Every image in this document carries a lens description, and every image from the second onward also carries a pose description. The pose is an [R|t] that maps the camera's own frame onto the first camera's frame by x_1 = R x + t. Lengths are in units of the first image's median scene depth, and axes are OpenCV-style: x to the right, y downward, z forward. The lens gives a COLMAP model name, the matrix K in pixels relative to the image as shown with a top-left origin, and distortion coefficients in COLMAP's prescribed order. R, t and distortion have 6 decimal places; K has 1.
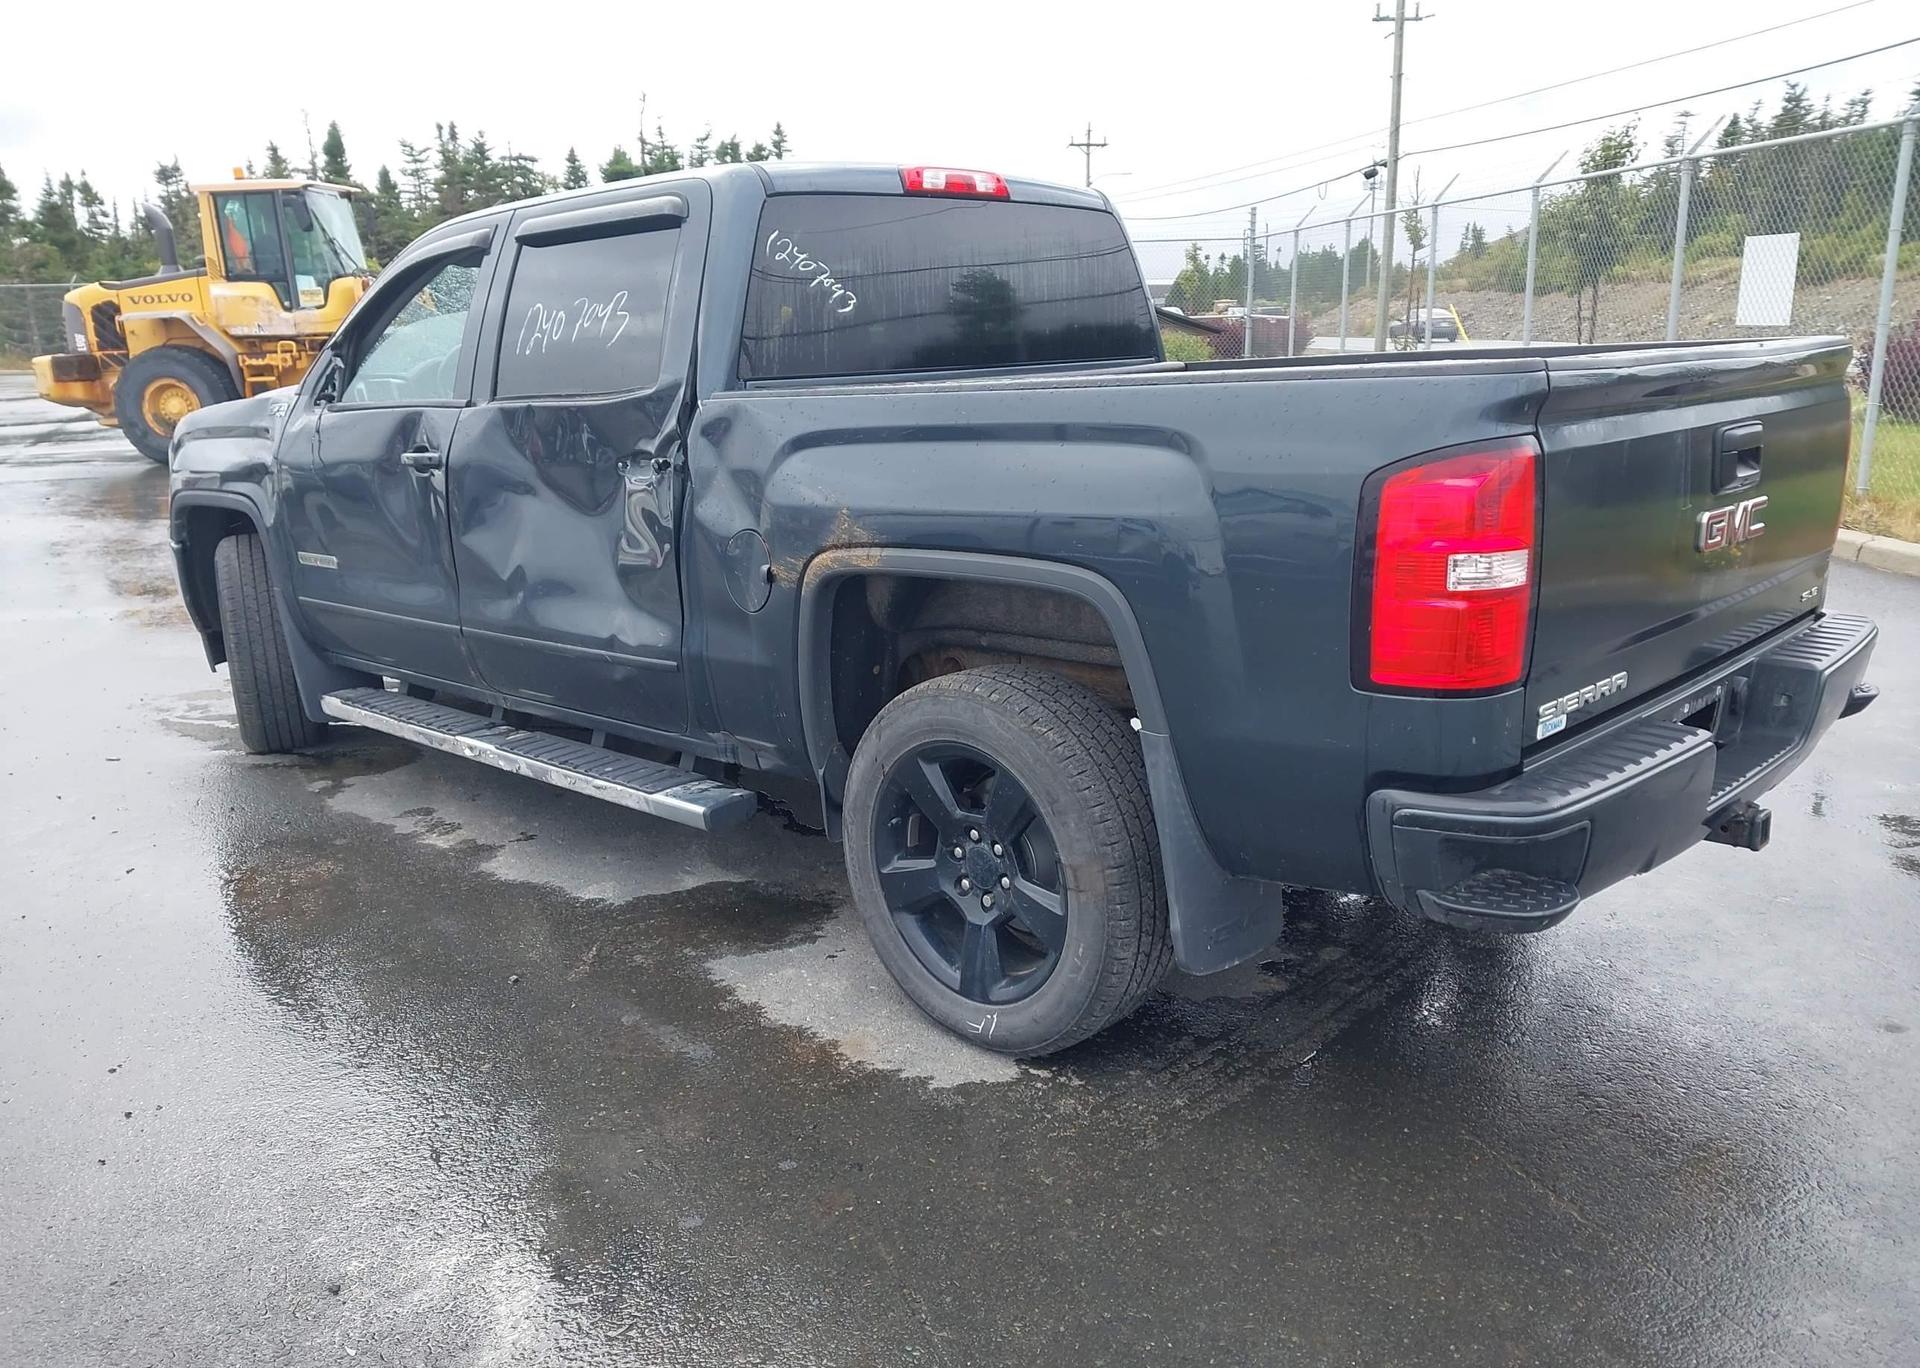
lens RADIAL K [[1481.1, 0, 999.4], [0, 1481.1, 729.6], [0, 0, 1]] dist [0.104077, -0.143204]
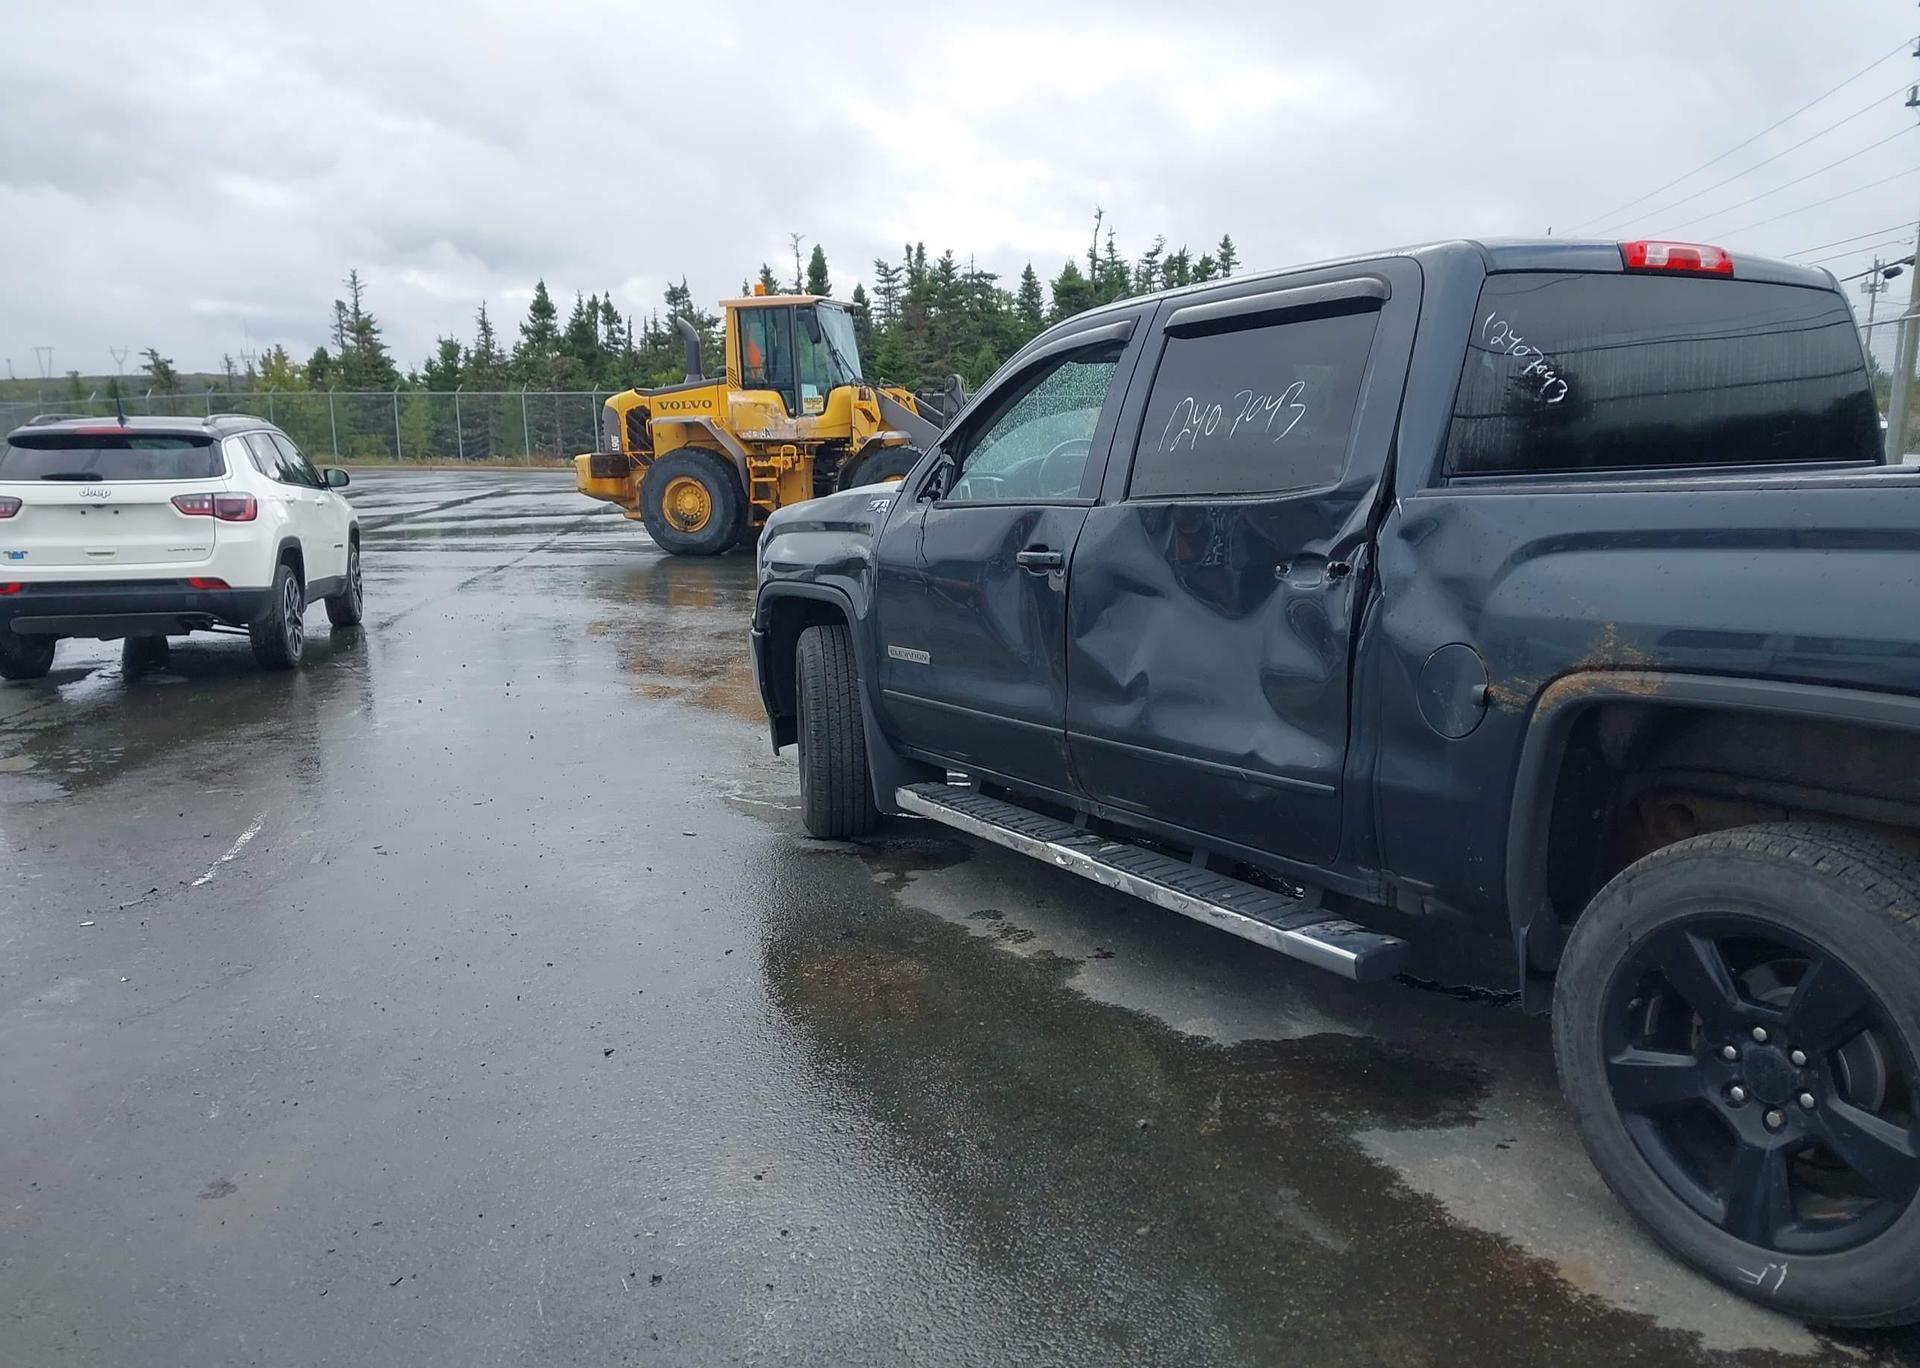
lens RADIAL K [[1504.5, 0, 974.8], [0, 1504.5, 739.4], [0, 0, 1]] dist [0.131517, -0.238642]
pose [[0.959455, 0.063768, -0.274555, -0.156041], [-0.081408, 0.995253, -0.053333, -0.006542], [0.269851, 0.073521, 0.960091, 0.058828]]
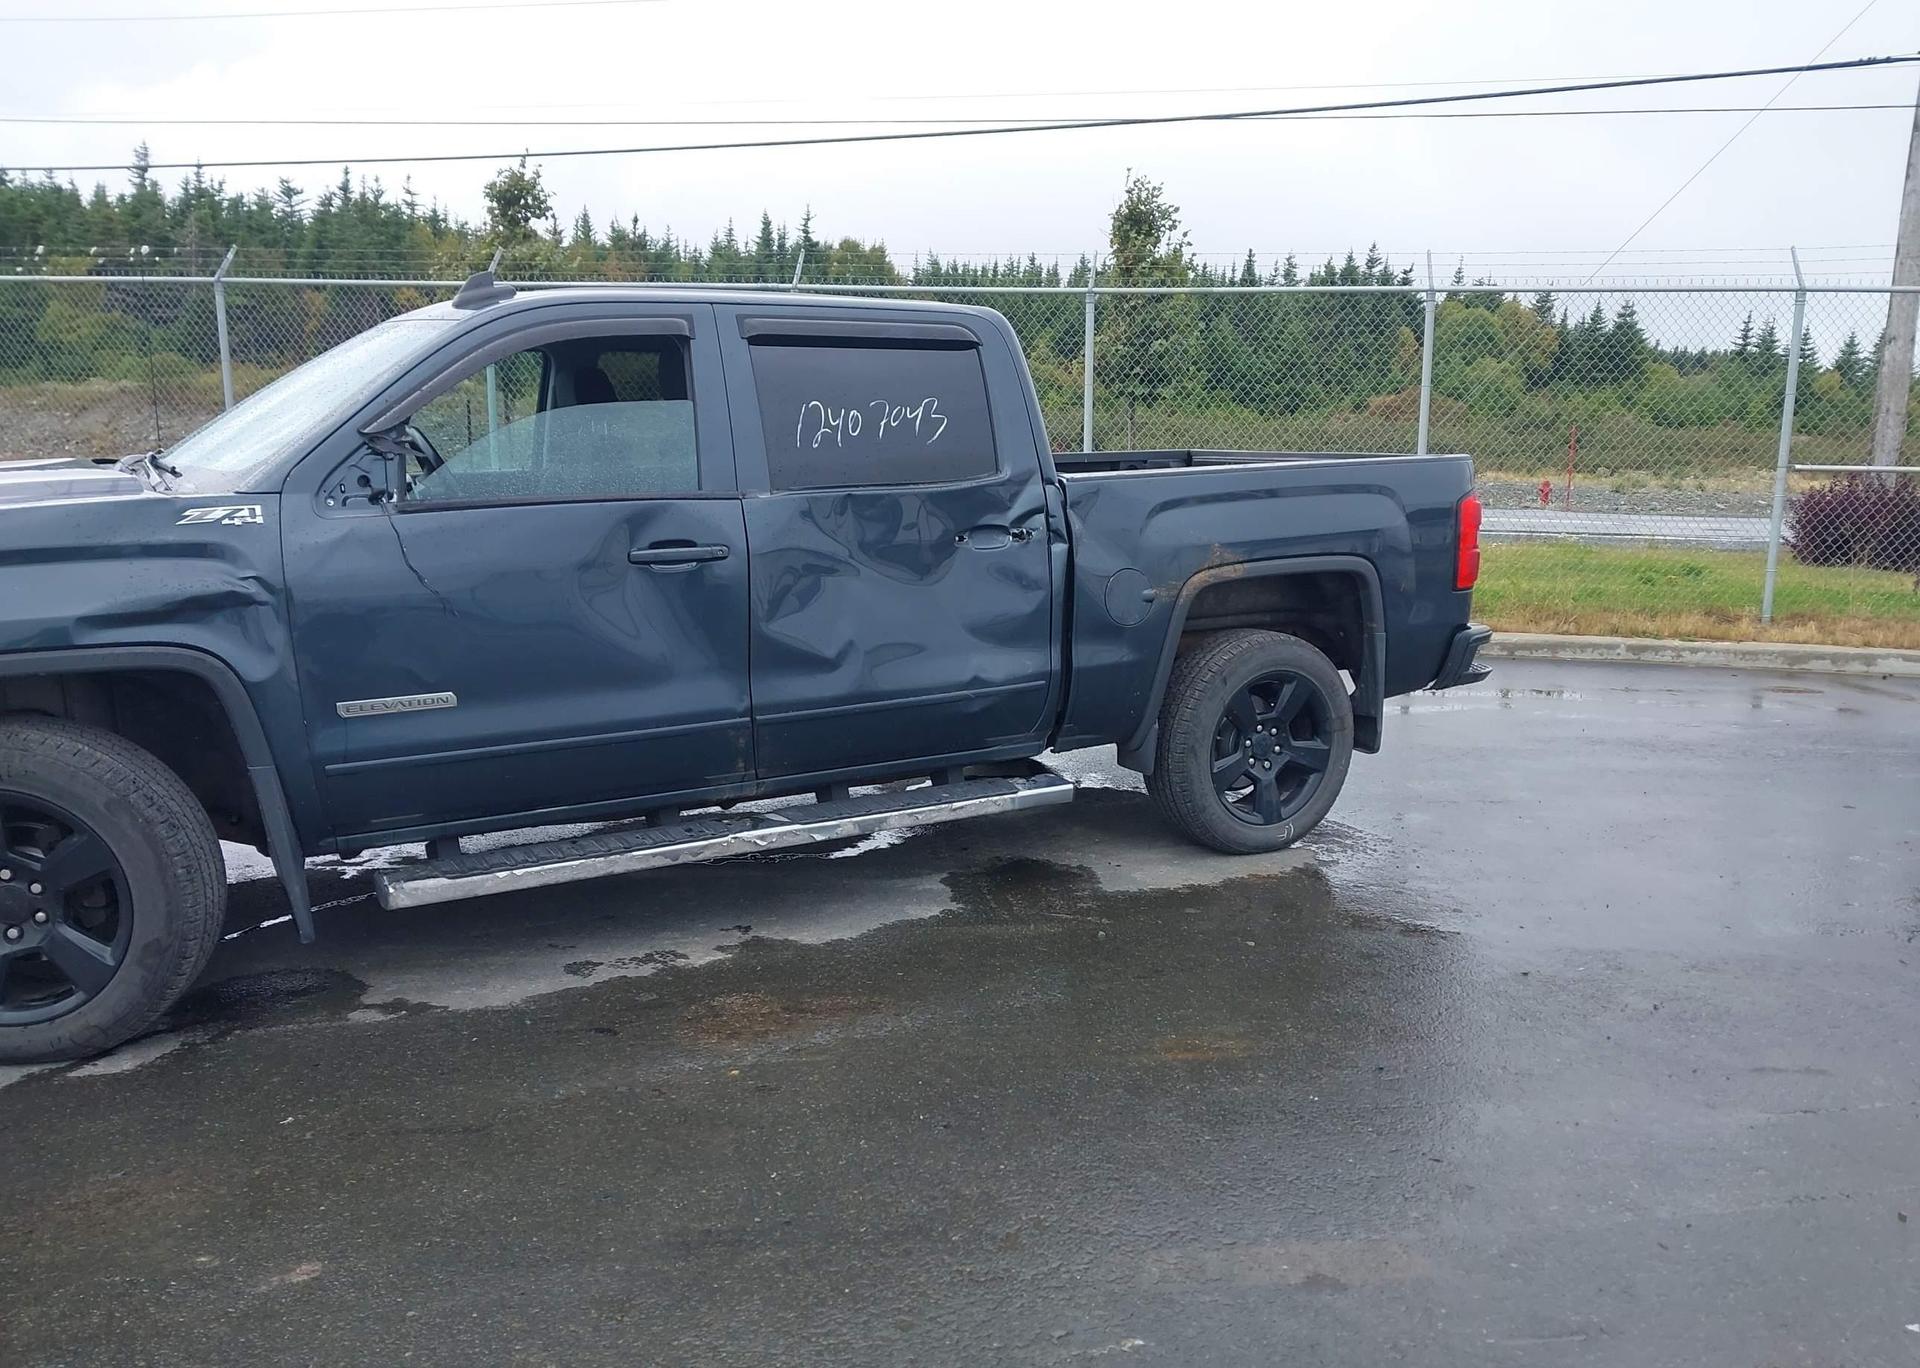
lens RADIAL K [[1506.2, 0, 992.3], [0, 1506.2, 733.0], [0, 0, 1]] dist [0.061072, -0.077951]
pose [[0.276401, -0.164121, 0.946925, -1.313469], [0.230235, 0.967926, 0.100557, -0.126964], [-0.933056, 0.190221, 0.305322, 0.571521]]
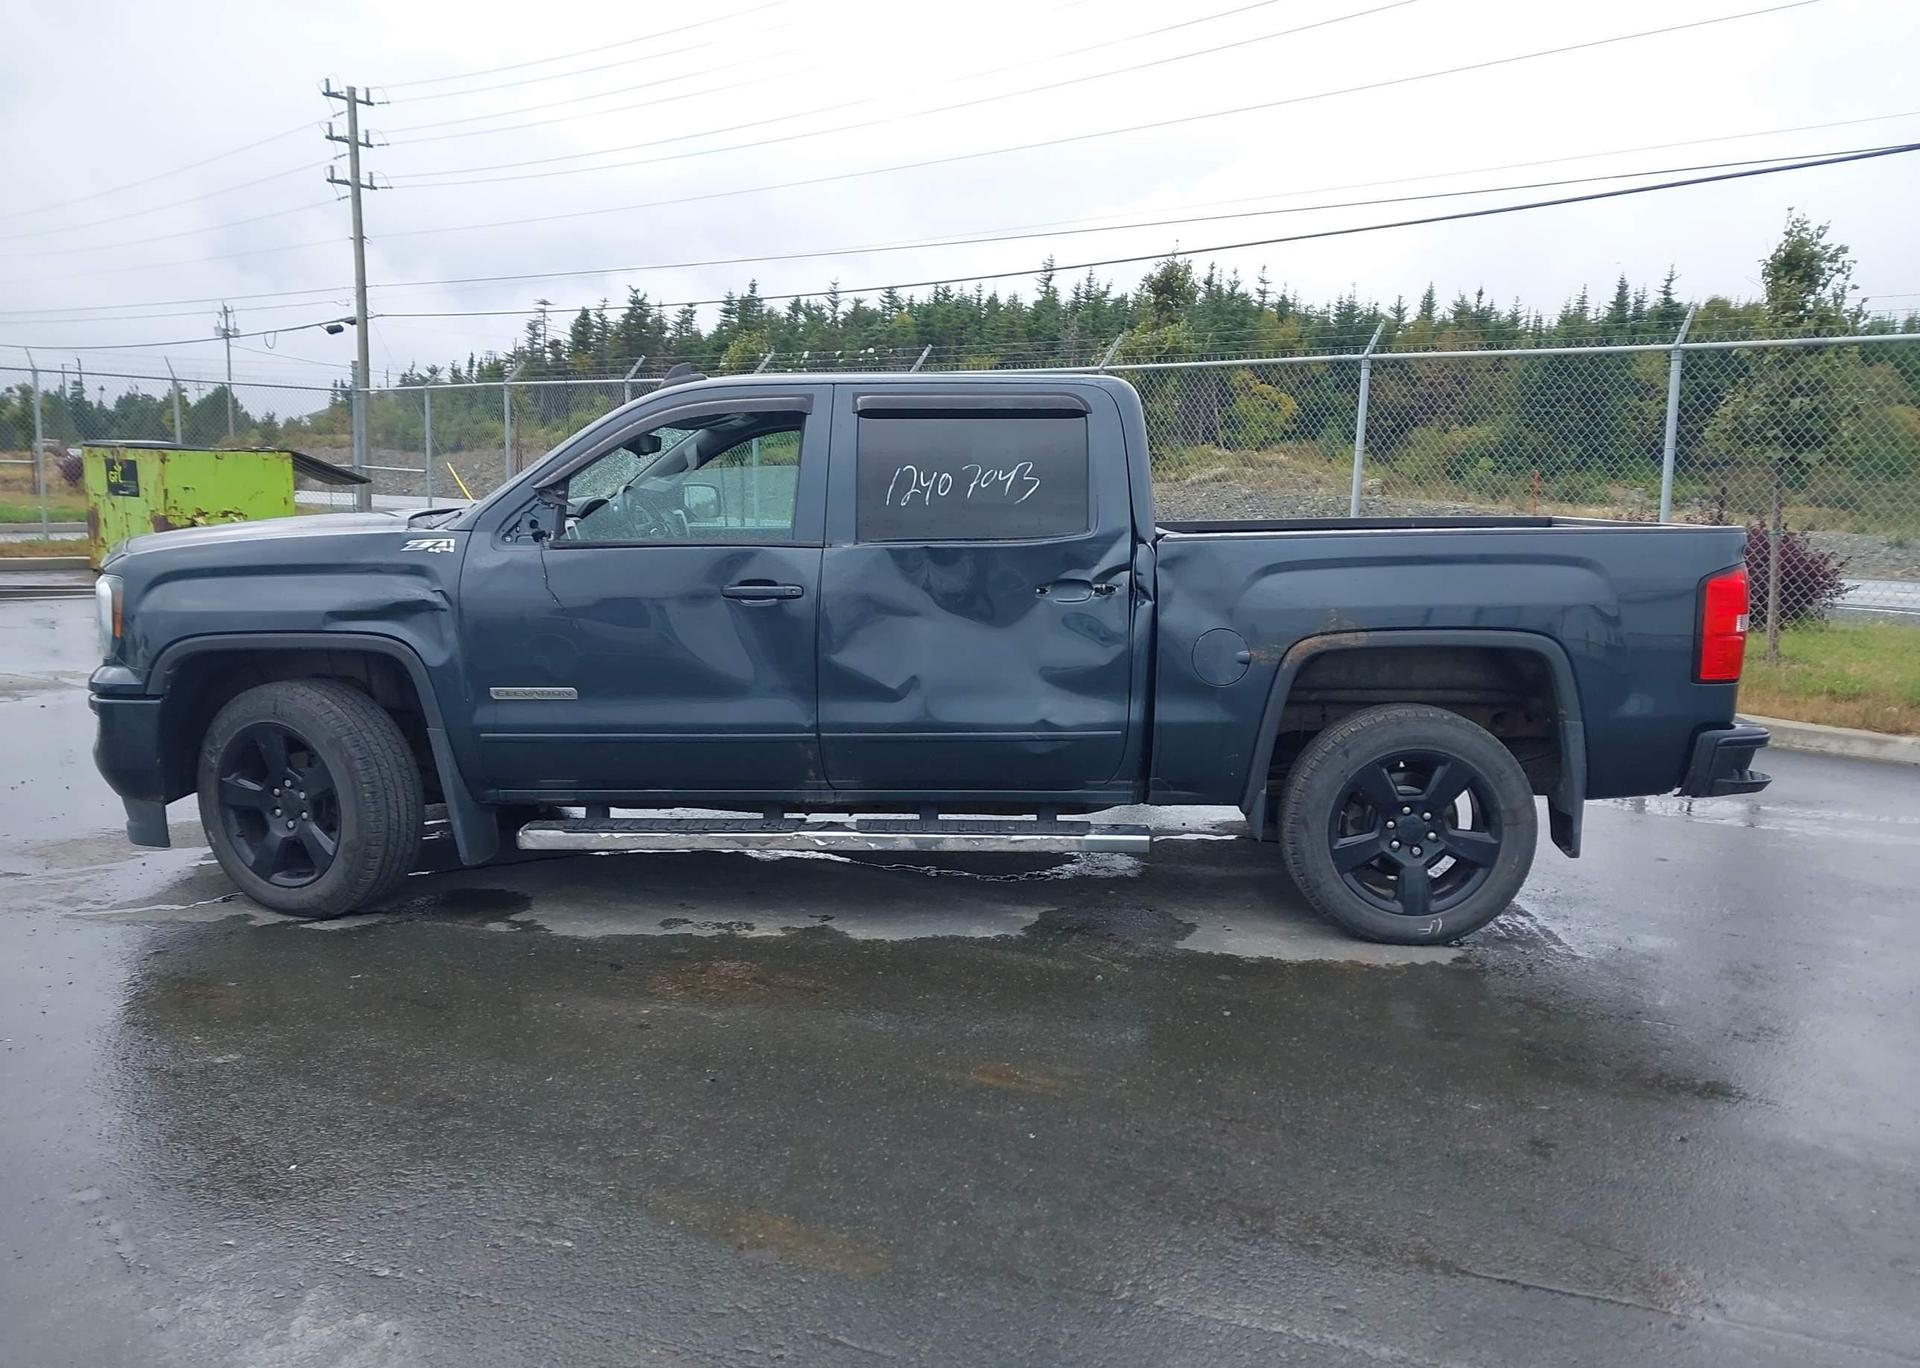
lens RADIAL K [[1504.5, 0, 974.8], [0, 1504.5, 739.4], [0, 0, 1]] dist [0.131517, -0.238642]
pose [[0.747756, -0.072011, 0.660057, -1.079526], [0.135993, 0.989637, -0.046094, 0.005972], [-0.649898, 0.124230, 0.749800, 0.053017]]
